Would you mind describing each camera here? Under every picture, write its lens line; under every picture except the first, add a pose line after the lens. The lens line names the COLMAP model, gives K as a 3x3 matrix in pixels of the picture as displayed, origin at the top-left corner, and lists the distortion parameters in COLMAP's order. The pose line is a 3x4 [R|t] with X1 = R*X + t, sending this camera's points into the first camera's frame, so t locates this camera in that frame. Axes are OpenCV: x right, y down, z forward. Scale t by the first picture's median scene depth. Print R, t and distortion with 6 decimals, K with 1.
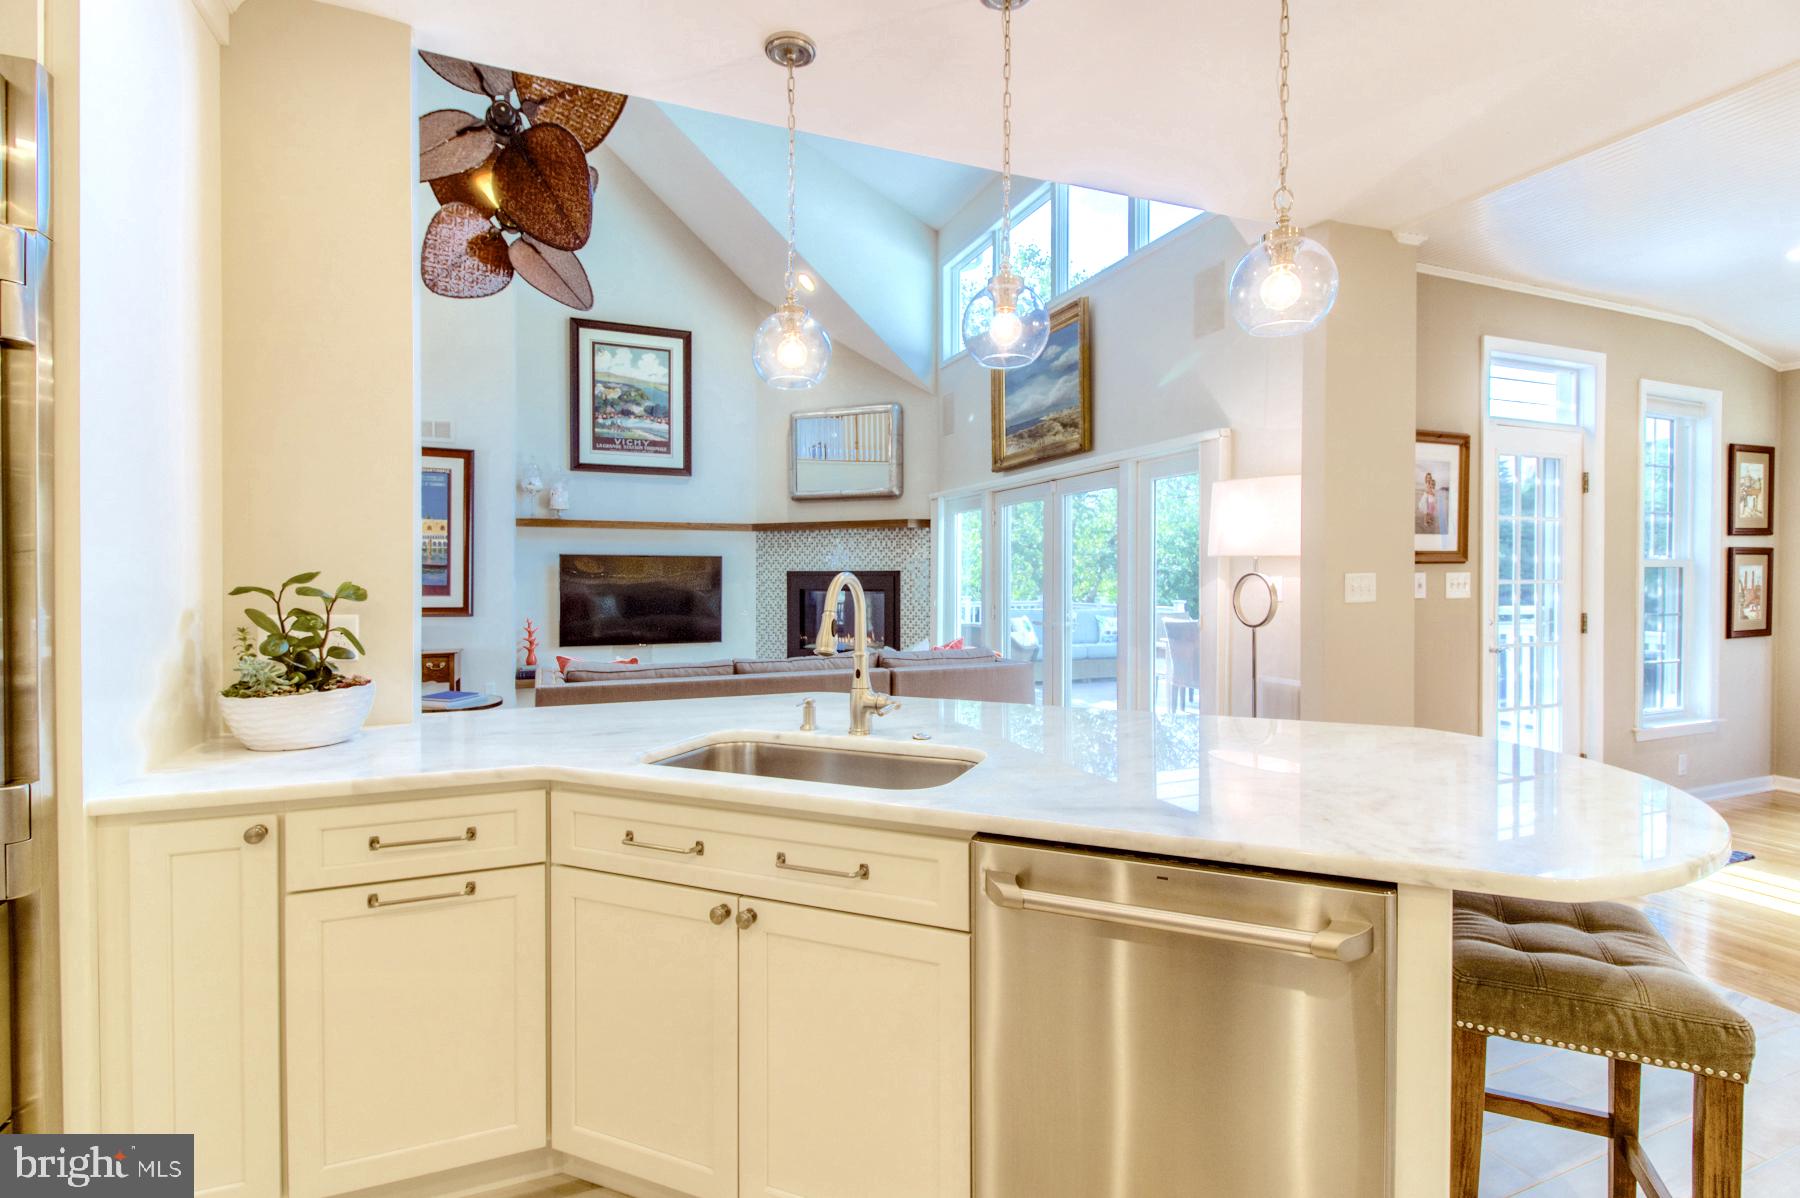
lens RADIAL K [[853.1, 0, 901.0], [0, 853.1, 585.9], [0, 0, 1]] dist [0.019400, 0.000149]
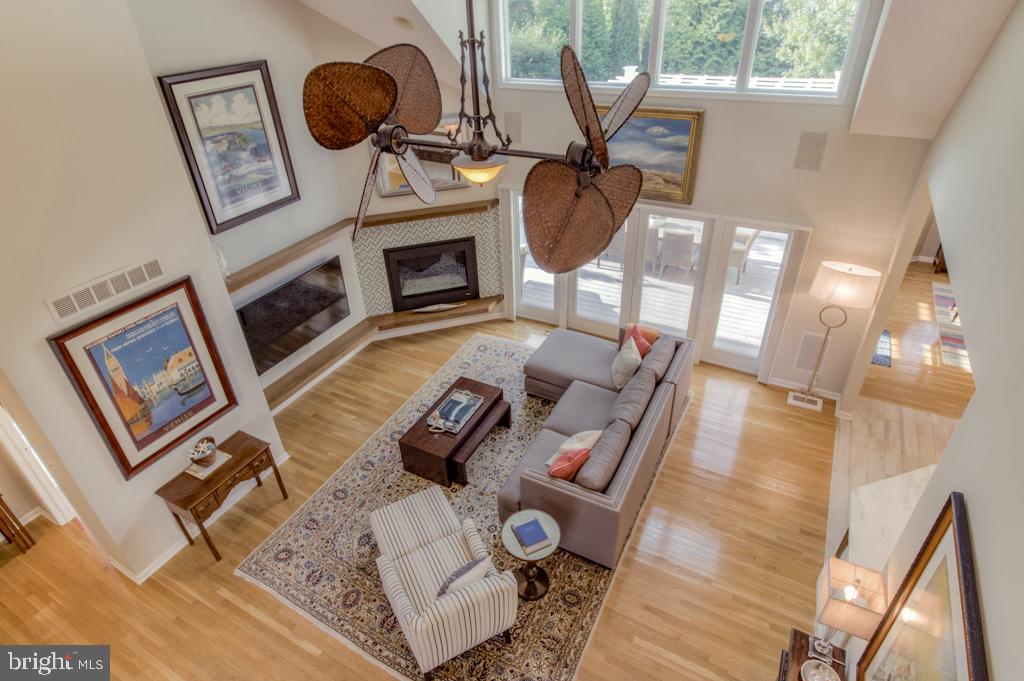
lens RADIAL K [[550.9, 0, 513.7], [0, 550.9, 332.8], [0, 0, 1]] dist [0.005185, -0.003282]
pose [[0.763257, -0.374912, 0.526193, -0.498134], [0.042972, 0.842075, 0.537645, -0.374329], [-0.644664, -0.387750, 0.658831, 0.270978]]
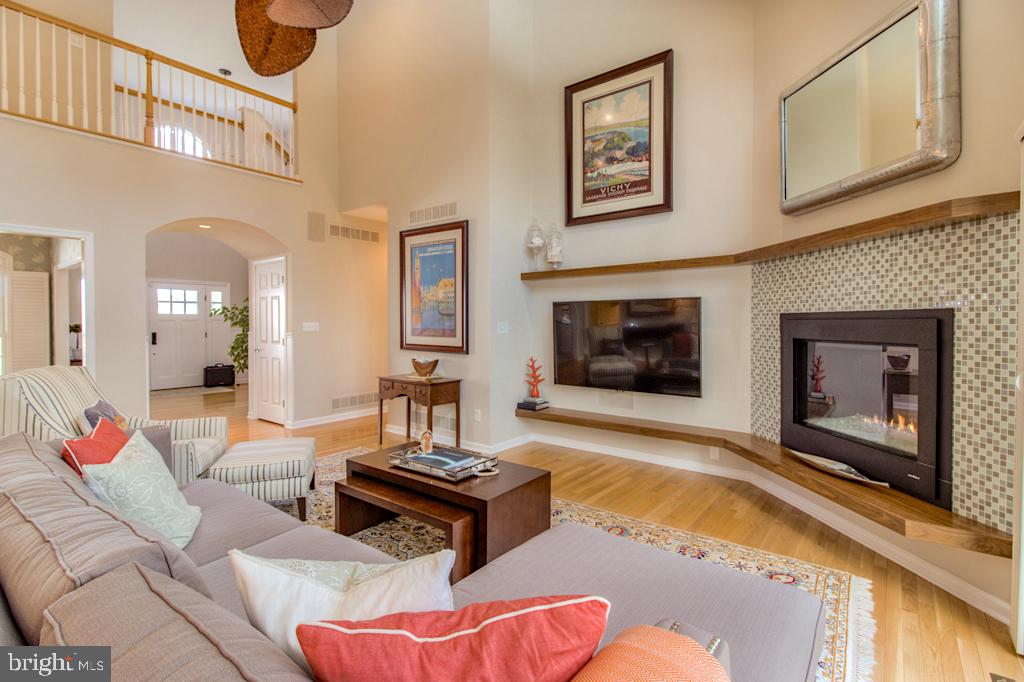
lens RADIAL K [[485.3, 0, 507.0], [0, 485.3, 330.0], [0, 0, 1]] dist [0.019400, 0.000149]
pose [[0.493468, 0.009701, -0.869710, 0.124052], [-0.005183, 0.999953, 0.008213, -0.005260], [0.869749, 0.000455, 0.493495, 0.613583]]
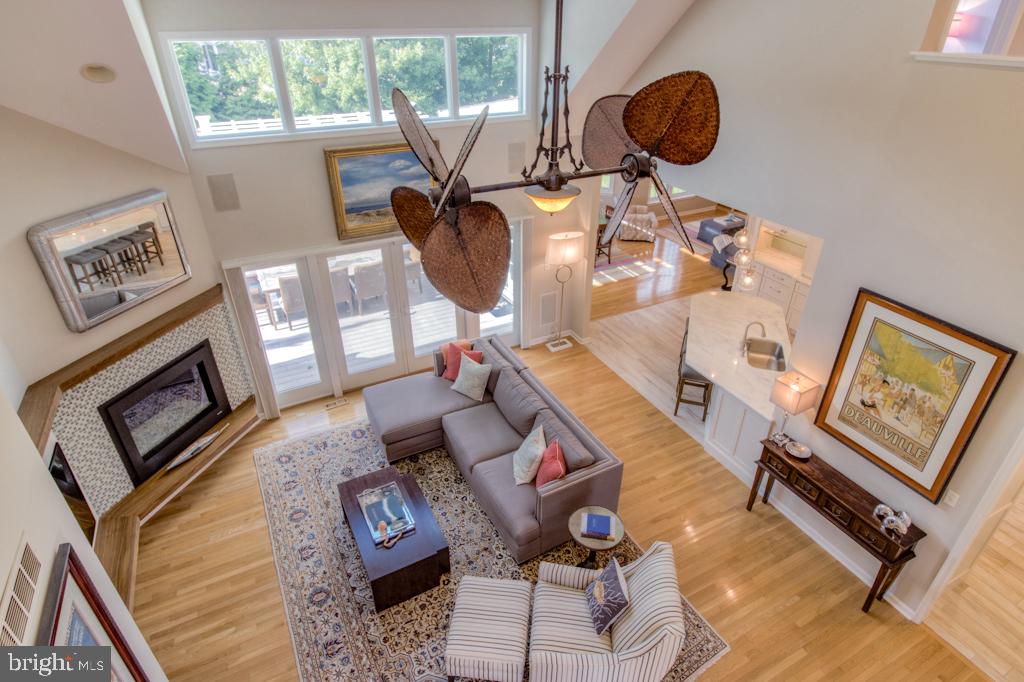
lens RADIAL K [[550.9, 0, 518.5], [0, 550.9, 335.8], [0, 0, 1]] dist [0.005185, -0.003282]
pose [[-0.107562, -0.504966, 0.856411, -0.653810], [0.005317, 0.861104, 0.508401, -0.380165], [-0.994184, 0.059238, -0.089937, 0.650928]]
